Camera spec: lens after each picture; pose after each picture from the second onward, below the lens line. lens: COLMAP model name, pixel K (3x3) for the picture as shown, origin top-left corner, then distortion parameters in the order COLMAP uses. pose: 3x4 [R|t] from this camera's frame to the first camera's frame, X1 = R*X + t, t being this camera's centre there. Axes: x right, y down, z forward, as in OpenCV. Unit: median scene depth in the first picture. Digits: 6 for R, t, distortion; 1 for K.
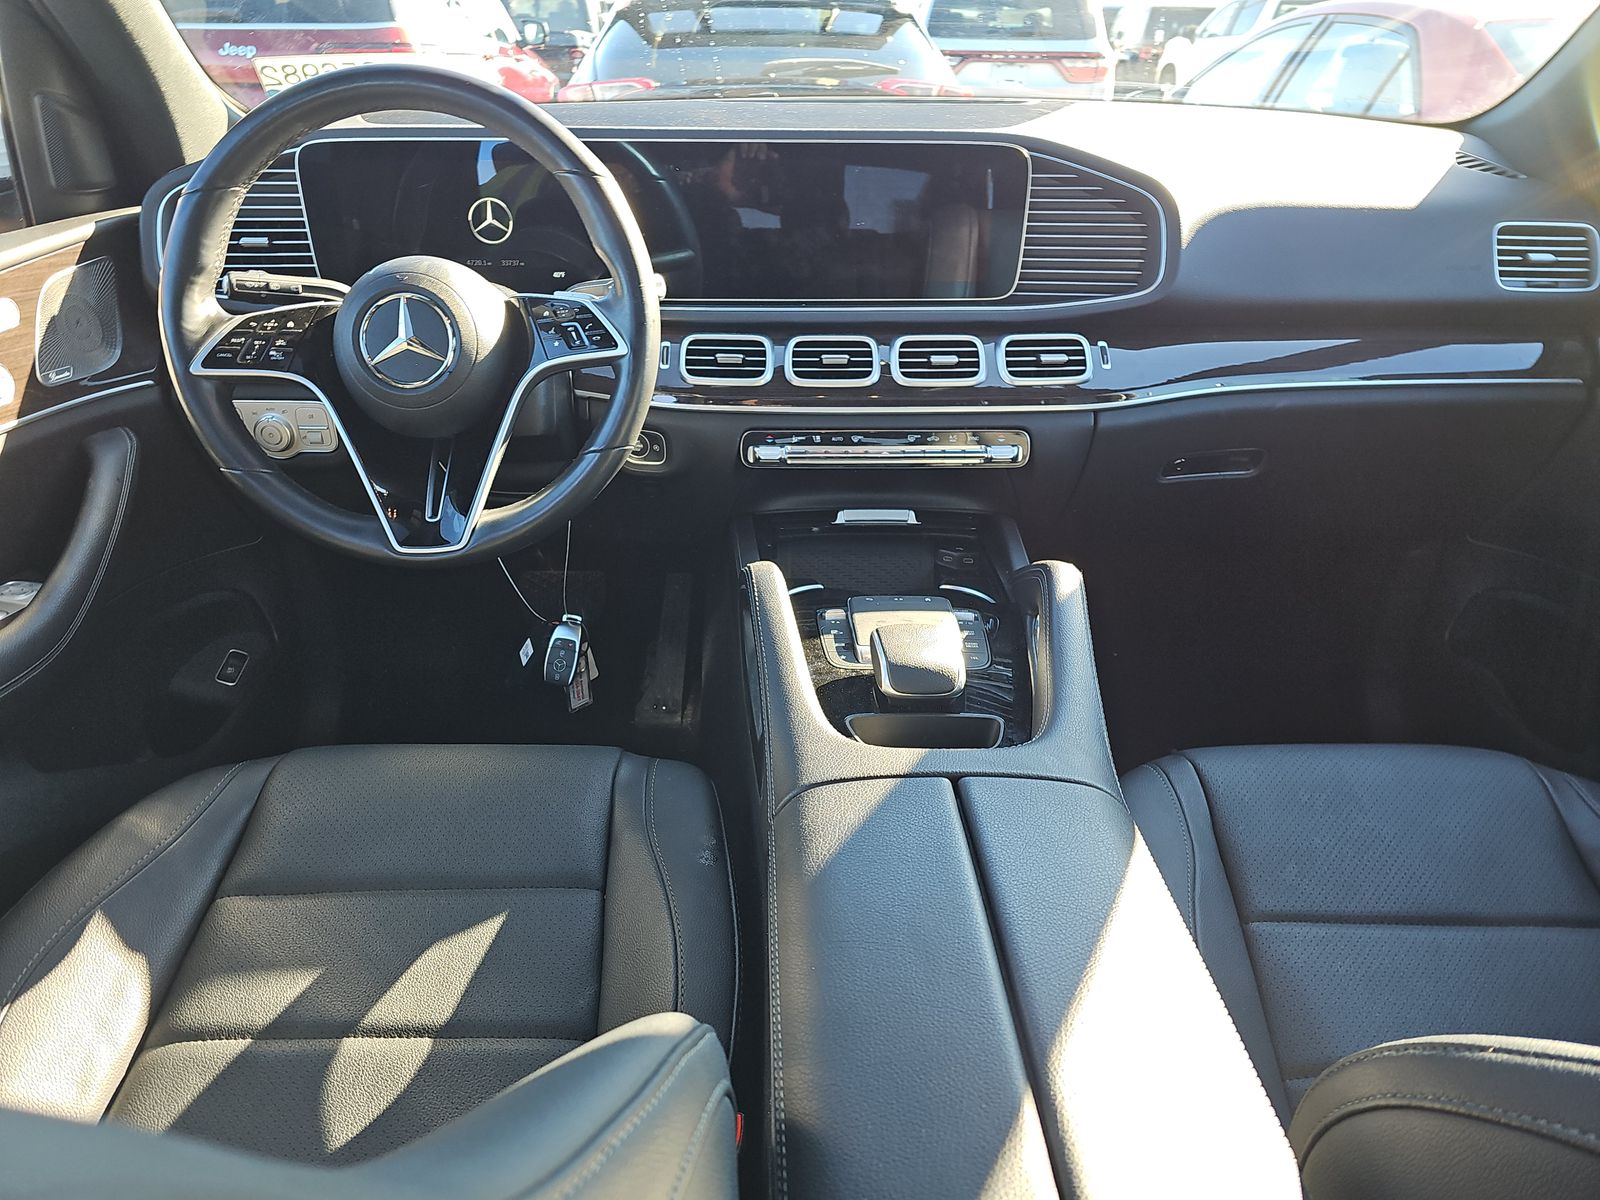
lens RADIAL K [[1081.1, 0, 799.1], [0, 1081.1, 623.1], [0, 0, 1]] dist [0.047973, -0.058157]
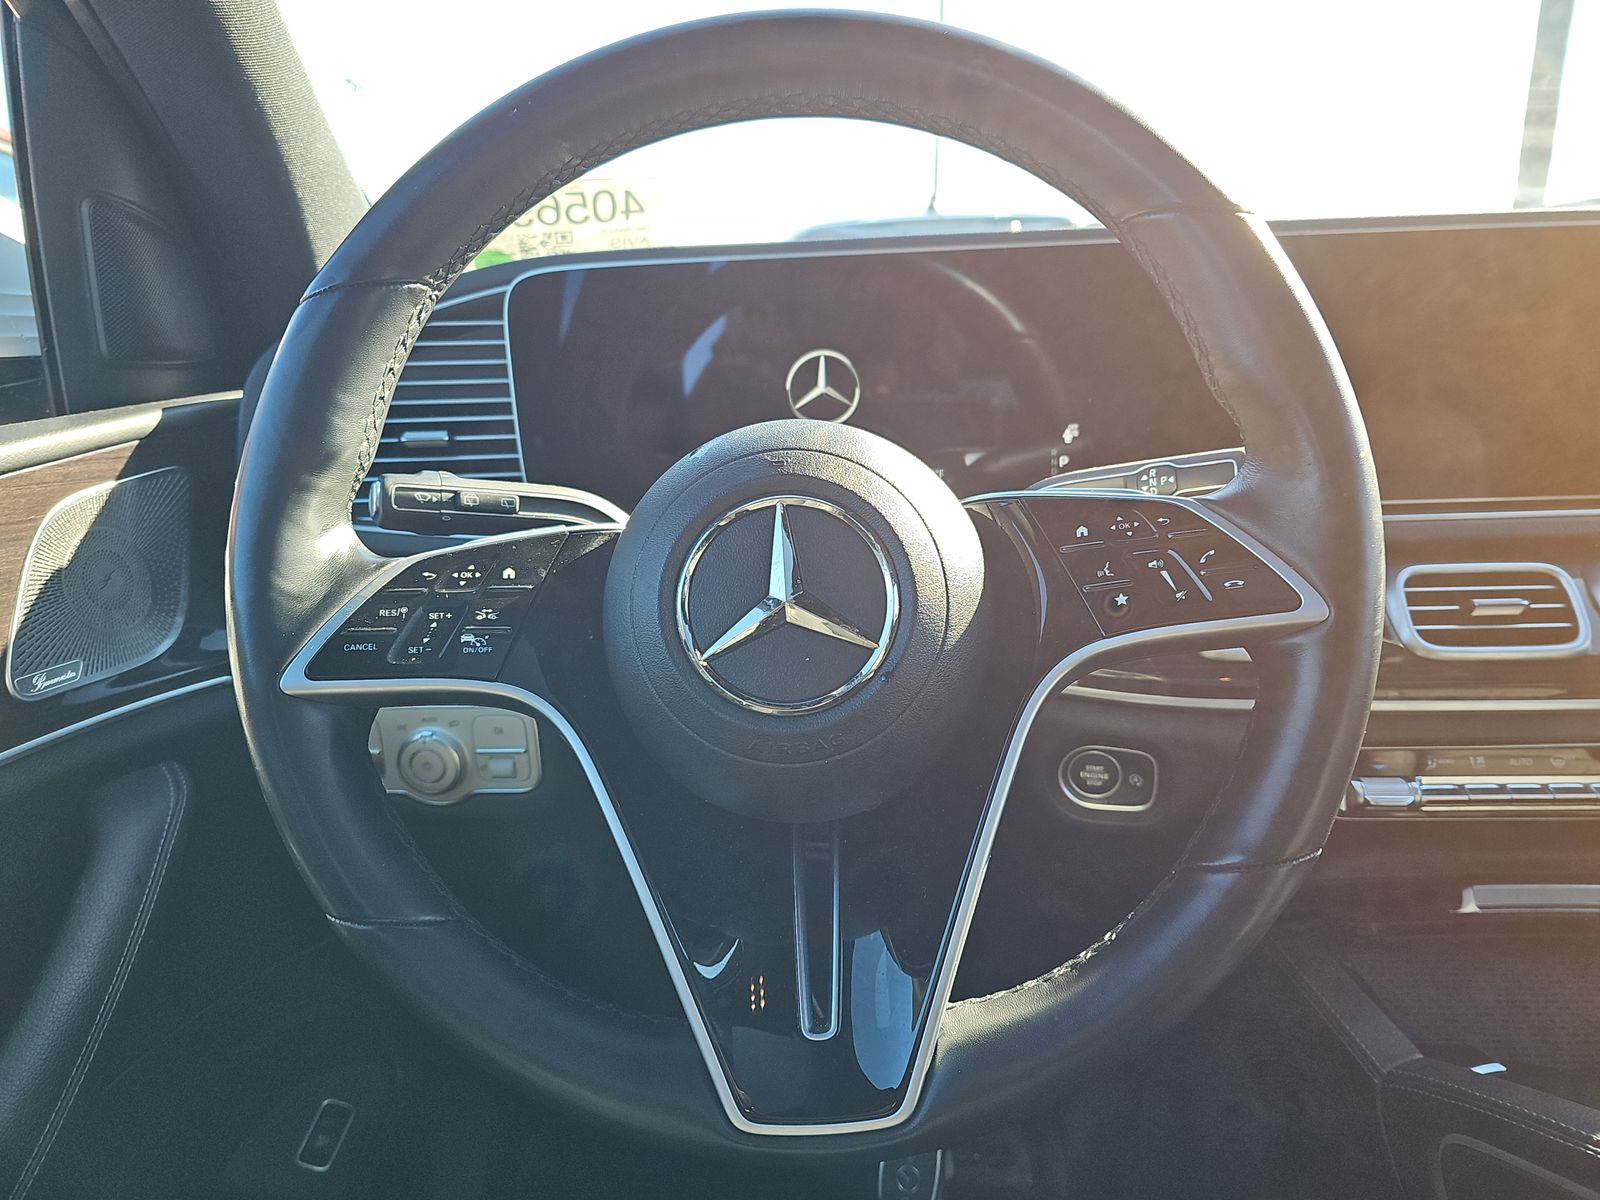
lens RADIAL K [[1070.3, 0, 800.0], [0, 1070.3, 600.0], [0, 0, 1]] dist [-0.007610, -0.003548]
pose [[0.996387, -0.023823, -0.081525, -0.294592], [0.004634, 0.973674, -0.227897, -0.153913], [0.084808, 0.226696, 0.970266, 0.555631]]
